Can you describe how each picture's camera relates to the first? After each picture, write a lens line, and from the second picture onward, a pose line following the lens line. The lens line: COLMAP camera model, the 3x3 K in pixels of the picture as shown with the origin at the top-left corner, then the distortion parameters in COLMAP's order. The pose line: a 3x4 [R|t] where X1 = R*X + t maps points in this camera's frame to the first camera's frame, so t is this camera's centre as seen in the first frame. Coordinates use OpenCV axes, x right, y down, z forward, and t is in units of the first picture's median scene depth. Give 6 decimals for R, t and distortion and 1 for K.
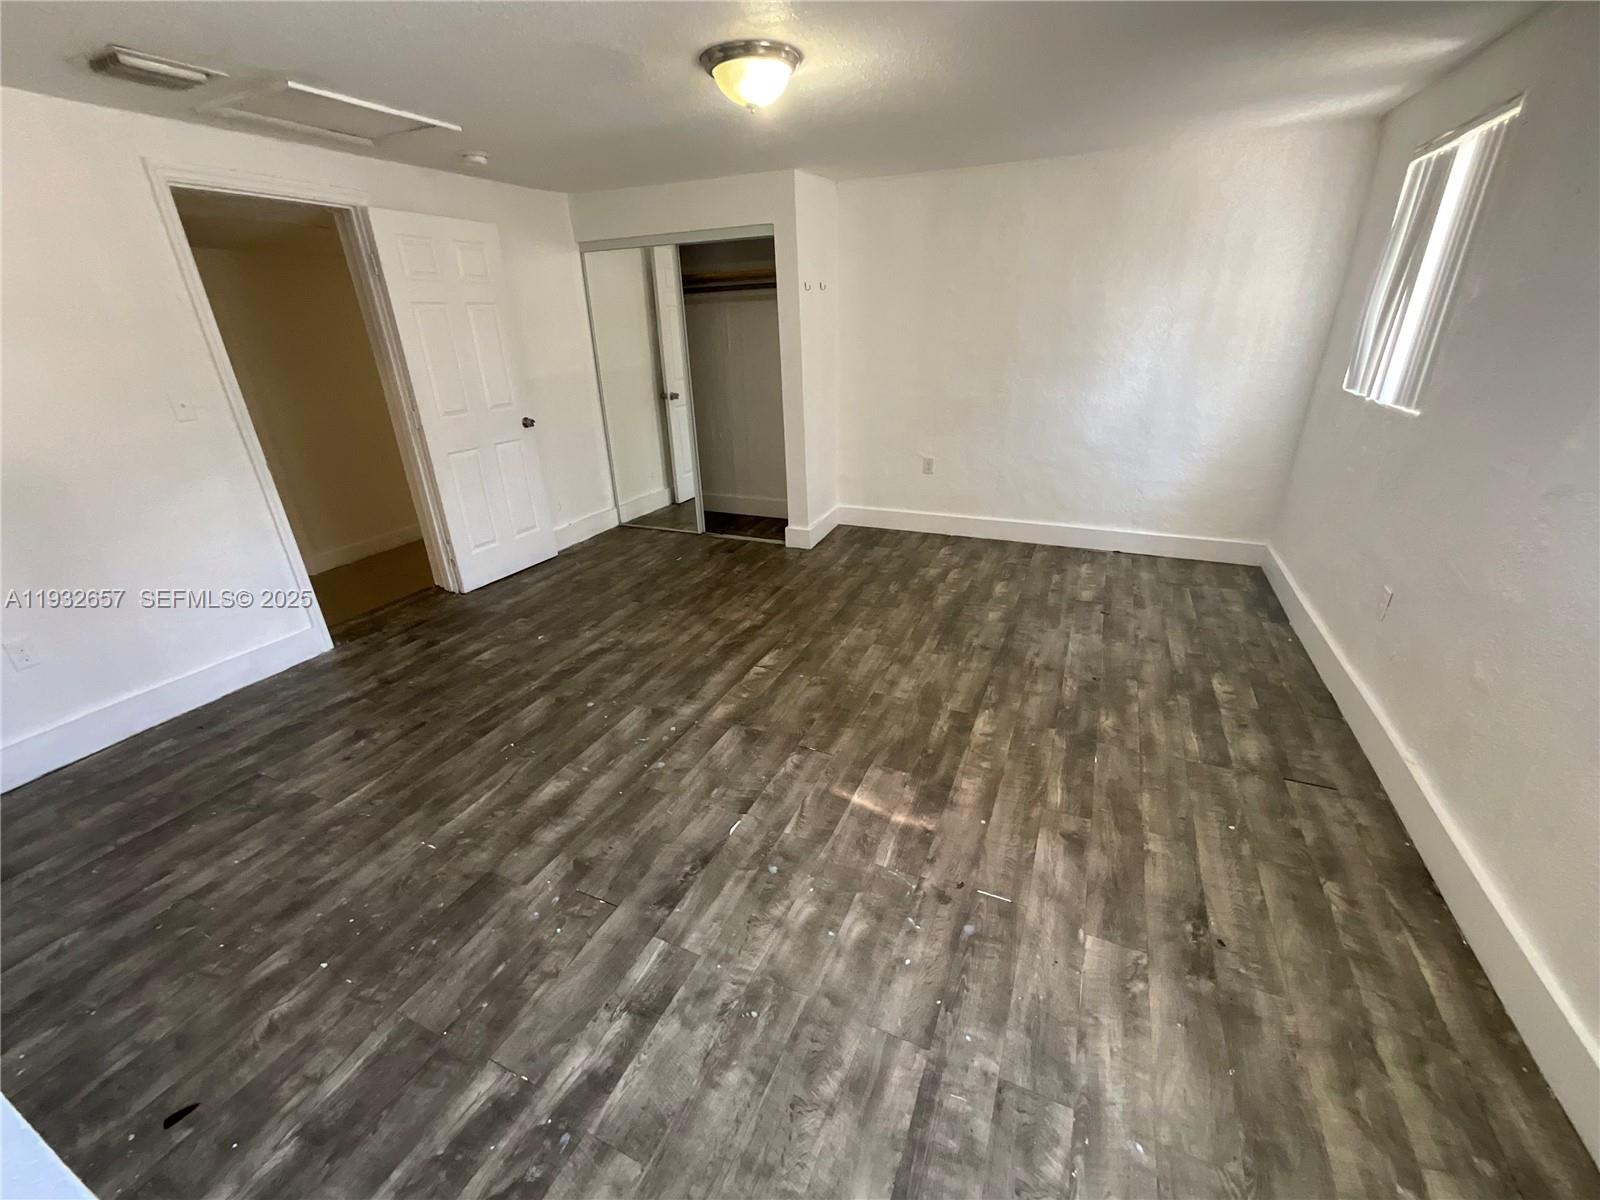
lens RADIAL K [[653.0, 0, 800.5], [0, 653.0, 604.2], [0, 0, 1]] dist [-0.004509, 0.003512]
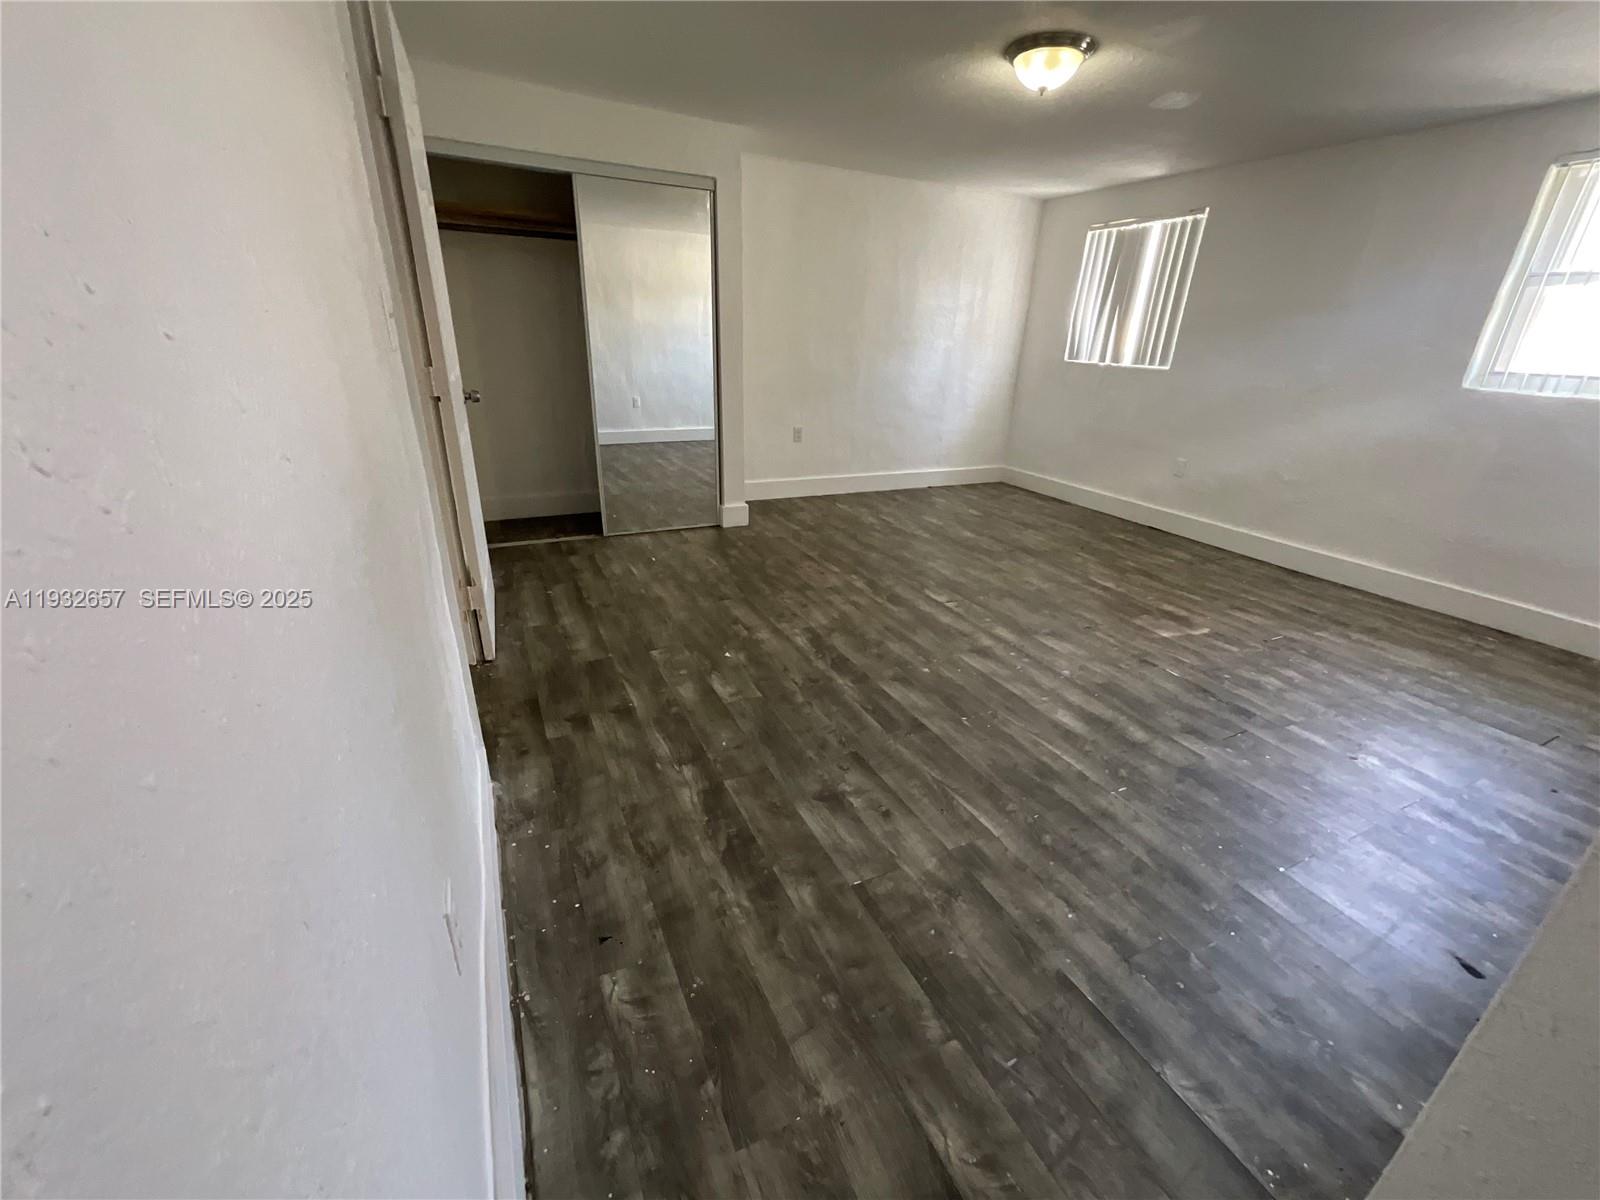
lens RADIAL K [[653.0, 0, 803.0], [0, 653.0, 601.7], [0, 0, 1]] dist [-0.004509, 0.003512]
pose [[0.638326, -0.244430, 0.729927, -1.202104], [0.256487, 0.961596, 0.097708, -0.086662], [-0.725778, 0.124847, 0.676505, 0.525925]]
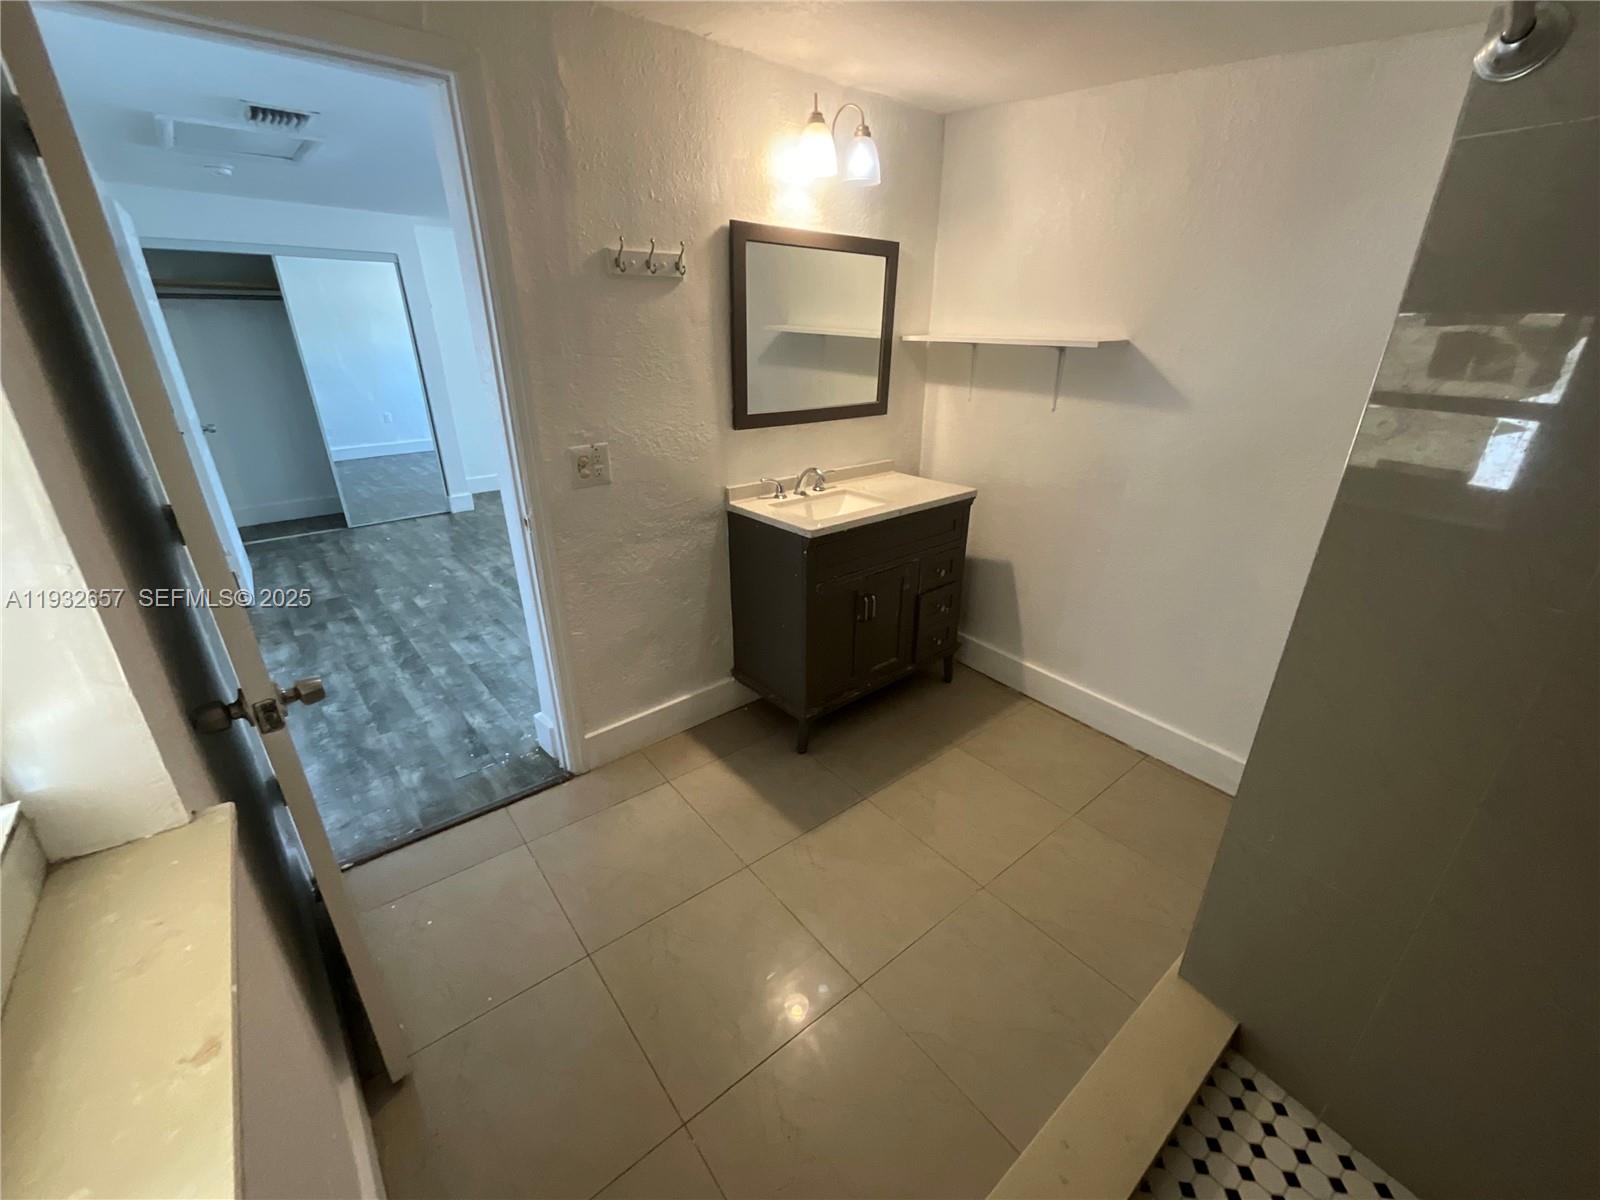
lens RADIAL K [[653.0, 0, 797.6], [0, 653.0, 607.0], [0, 0, 1]] dist [-0.004509, 0.003512]
pose [[0.420179, -0.328467, 0.845907, -1.535736], [0.348042, 0.919233, 0.184060, 0.135085], [-0.838043, 0.217073, 0.500562, -0.223160]]
